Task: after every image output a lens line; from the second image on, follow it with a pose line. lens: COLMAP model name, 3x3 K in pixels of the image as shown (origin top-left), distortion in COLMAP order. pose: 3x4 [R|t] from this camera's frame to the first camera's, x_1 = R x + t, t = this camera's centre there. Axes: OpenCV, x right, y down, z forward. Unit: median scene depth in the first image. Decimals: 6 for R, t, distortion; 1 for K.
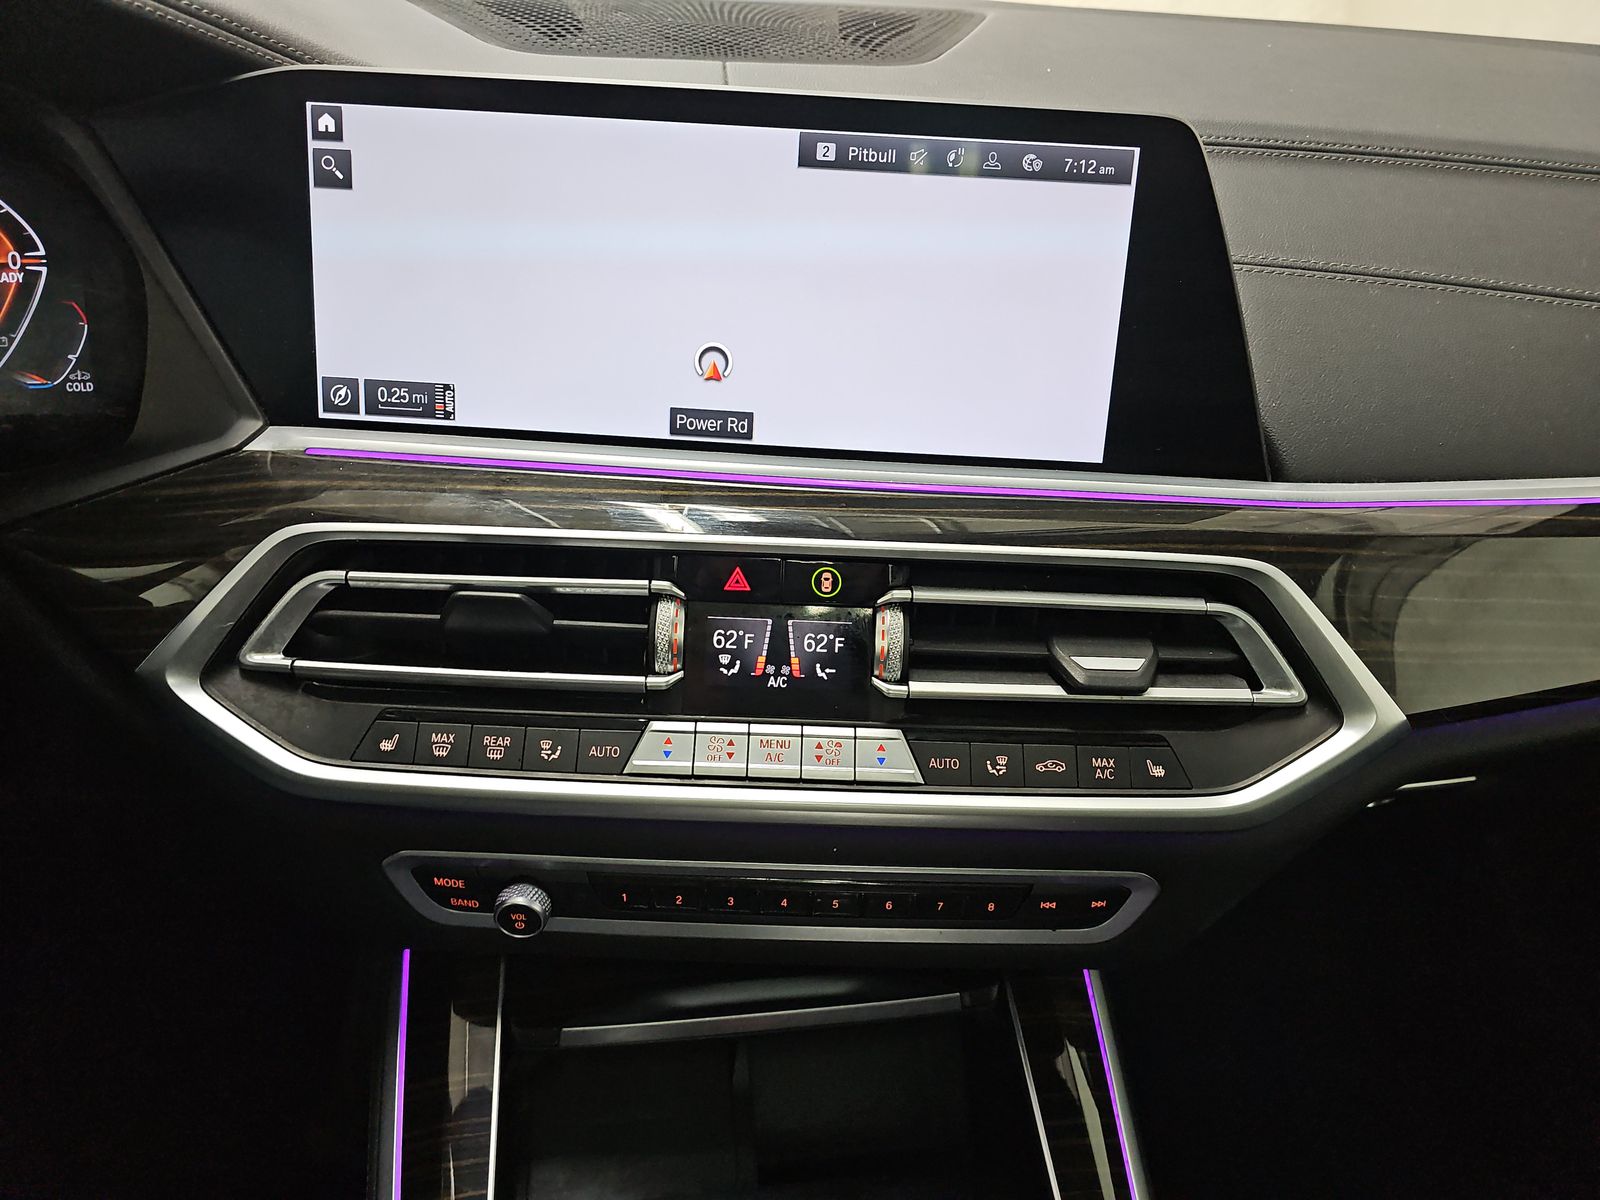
lens RADIAL K [[1043.7, 0, 779.7], [0, 1043.7, 607.0], [0, 0, 1]] dist [0.033034, -0.036015]
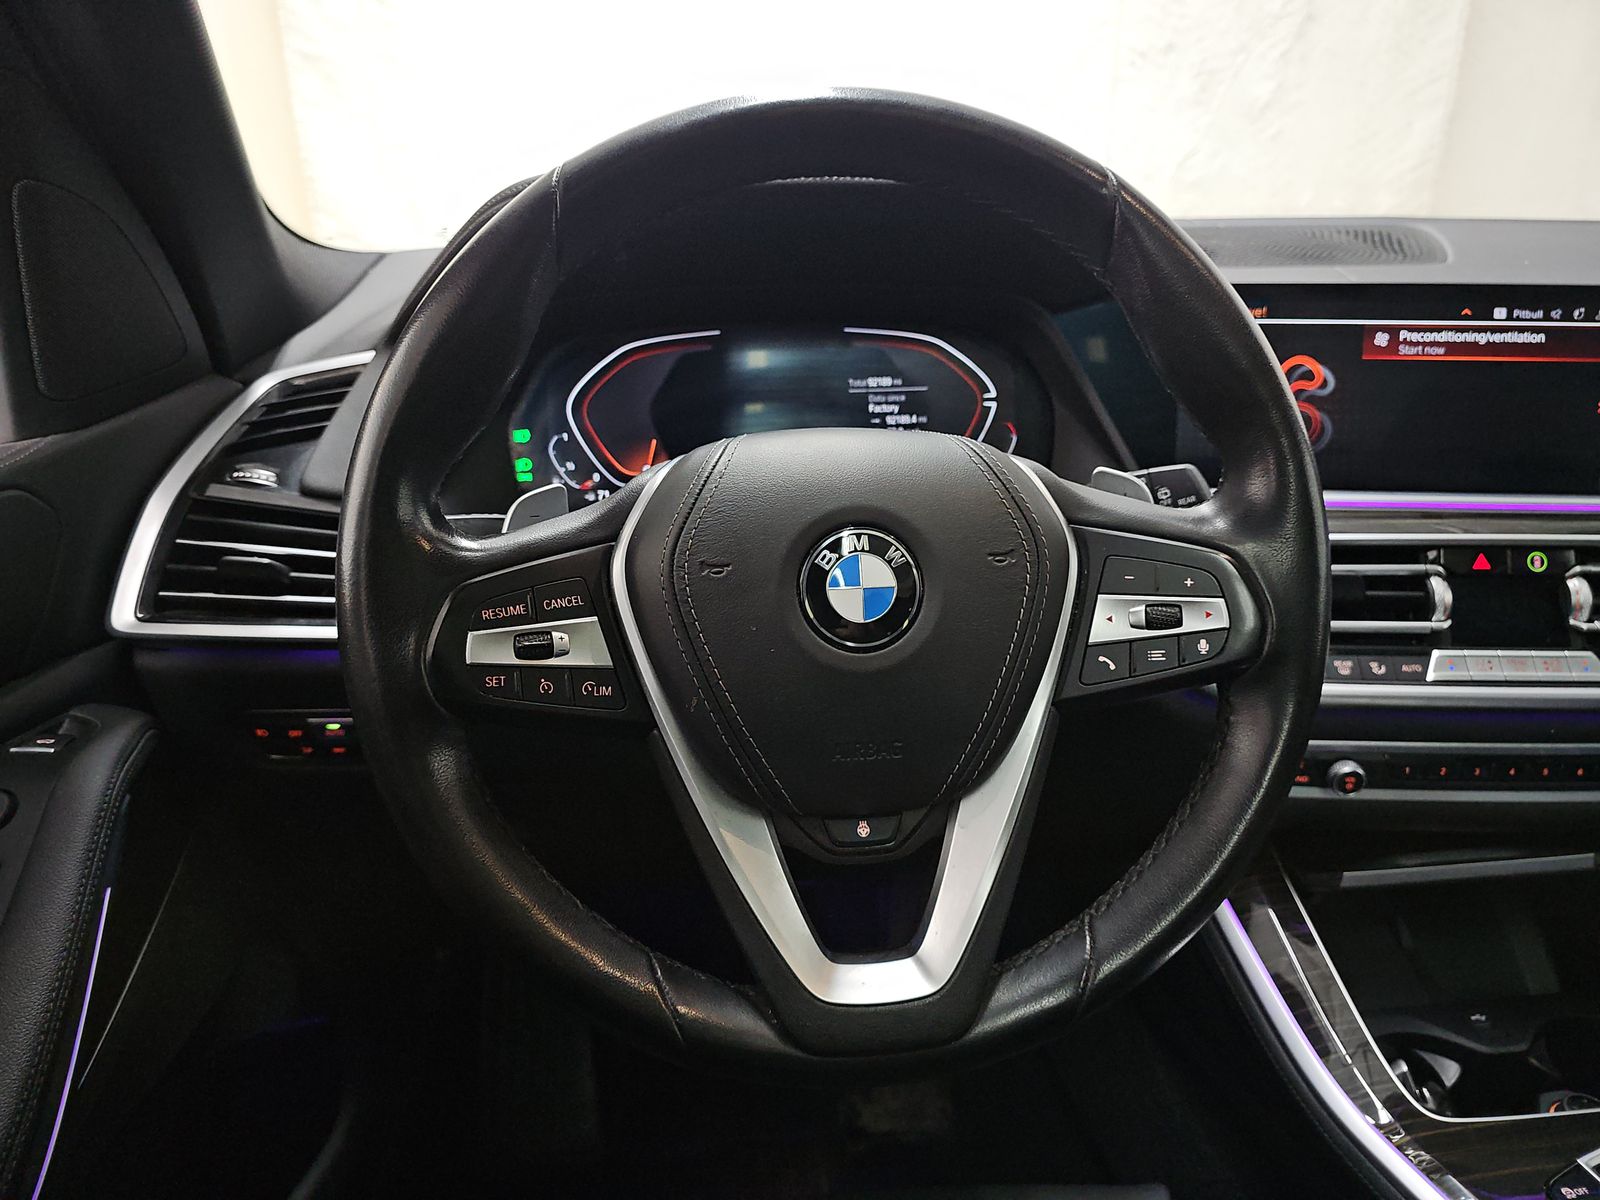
lens RADIAL K [[1043.7, 0, 779.7], [0, 1043.7, 607.0], [0, 0, 1]] dist [0.033034, -0.036015]
pose [[0.998731, -0.033277, -0.037795, -1.071705], [0.027036, 0.987535, -0.155059, 0.267726], [0.042484, 0.153841, 0.987182, -0.661485]]
